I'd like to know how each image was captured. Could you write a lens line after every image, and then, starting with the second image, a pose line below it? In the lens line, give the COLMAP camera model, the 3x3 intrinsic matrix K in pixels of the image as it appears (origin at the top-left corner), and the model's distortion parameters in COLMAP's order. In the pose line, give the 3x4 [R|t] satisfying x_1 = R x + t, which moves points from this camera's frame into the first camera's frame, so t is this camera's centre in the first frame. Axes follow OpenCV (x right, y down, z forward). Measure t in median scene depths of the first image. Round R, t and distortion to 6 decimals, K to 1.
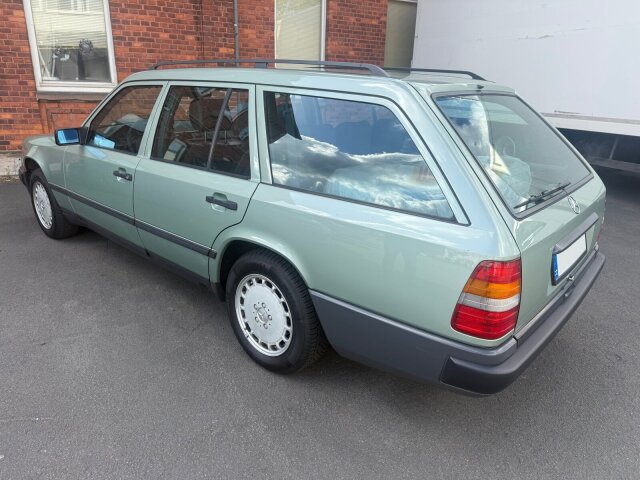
lens RADIAL K [[460.1, 0, 320.0], [0, 460.1, 240.0], [0, 0, 1]] dist [0.038809, -0.044455]
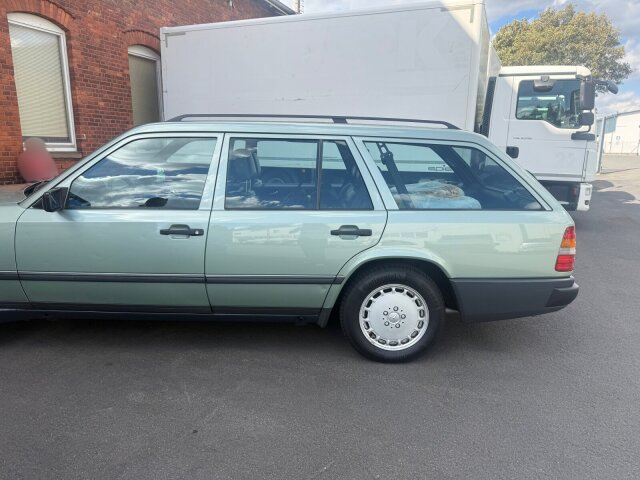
lens RADIAL K [[460.1, 0, 320.0], [0, 460.1, 240.0], [0, 0, 1]] dist [0.038809, -0.044455]
pose [[0.736296, -0.155477, 0.658555, -0.932938], [0.222204, 0.974829, -0.018288, -0.053164], [-0.639135, 0.159799, 0.752310, 0.151698]]
